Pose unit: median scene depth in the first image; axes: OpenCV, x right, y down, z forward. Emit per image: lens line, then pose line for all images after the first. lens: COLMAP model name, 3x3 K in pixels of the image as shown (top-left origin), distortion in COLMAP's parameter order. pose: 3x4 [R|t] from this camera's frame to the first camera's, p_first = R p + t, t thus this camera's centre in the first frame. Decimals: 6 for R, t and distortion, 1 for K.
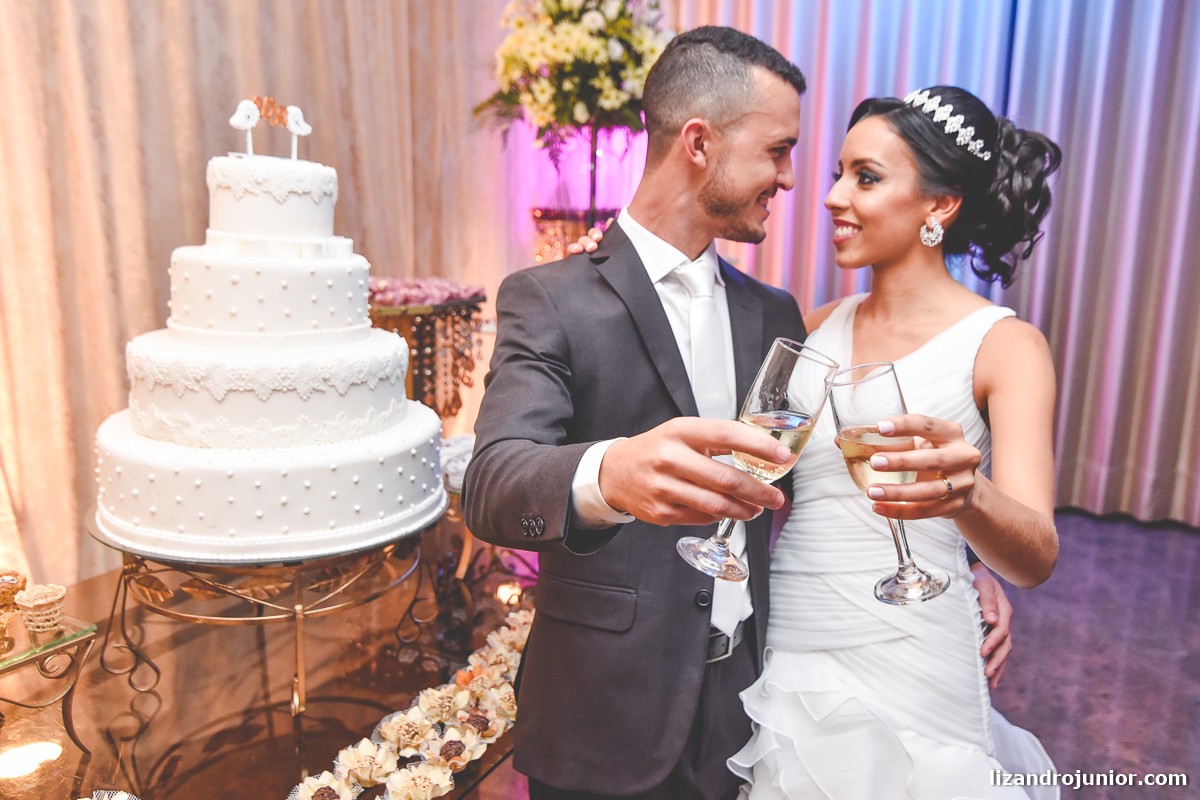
lens RADIAL K [[915.5, 0, 593.4], [0, 915.5, 410.4], [0, 0, 1]] dist [0.007936, -0.004978]
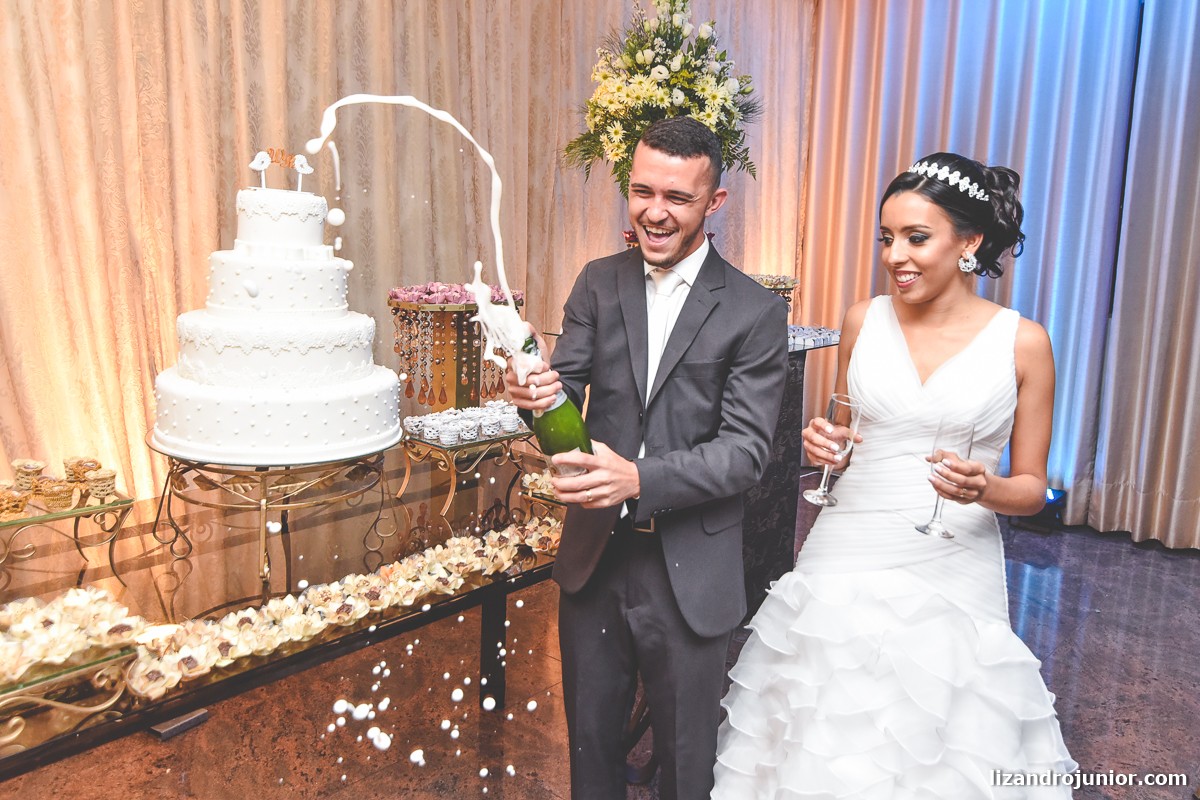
lens RADIAL K [[905.1, 0, 618.3], [0, 905.1, 383.9], [0, 0, 1]] dist [0.005855, 0.000797]
pose [[0.973087, 0.054011, -0.224017, 0.289694], [-0.065719, 0.996817, -0.045135, 0.033418], [0.220866, 0.058642, 0.973540, -0.145016]]
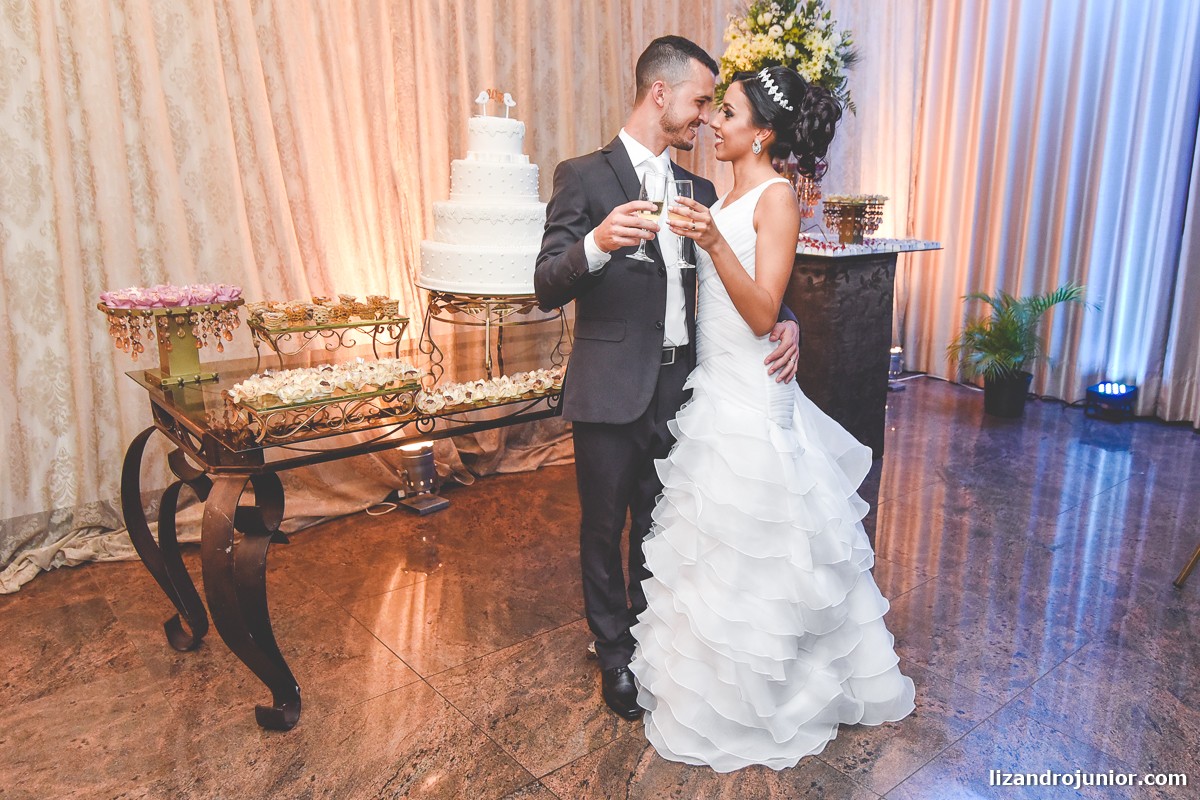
lens RADIAL K [[813.2, 0, 663.6], [0, 813.2, 398.4], [0, 0, 1]] dist [0.000812, 0.002112]
pose [[0.931001, 0.083468, -0.355345, 0.442748], [-0.073989, 0.996448, 0.040210, 0.164029], [0.357439, -0.011143, 0.933870, -0.387928]]
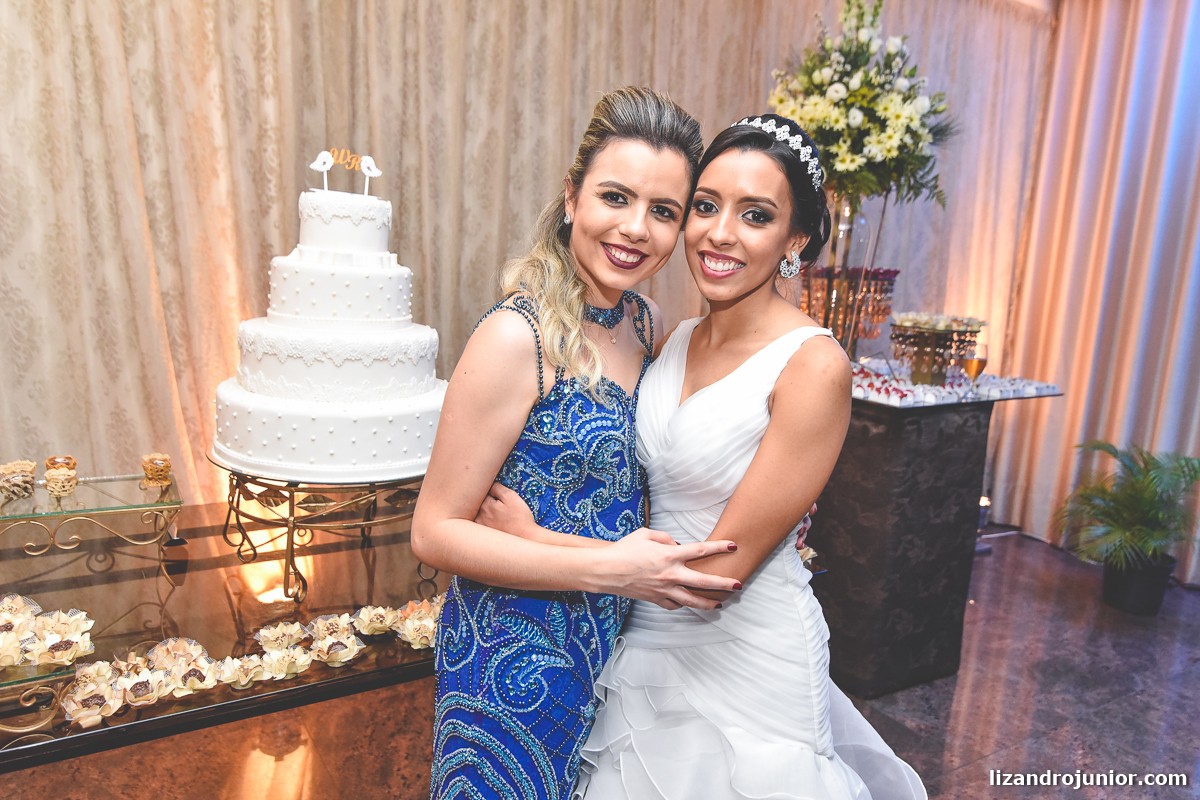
lens RADIAL K [[791.1, 0, 615.4], [0, 791.1, 416.1], [0, 0, 1]] dist [-0.000786, 0.000638]
pose [[0.860529, 0.124519, -0.493948, 0.360469], [-0.148813, 0.988815, -0.009984, 0.003240], [0.487179, 0.082098, 0.869434, 0.113952]]
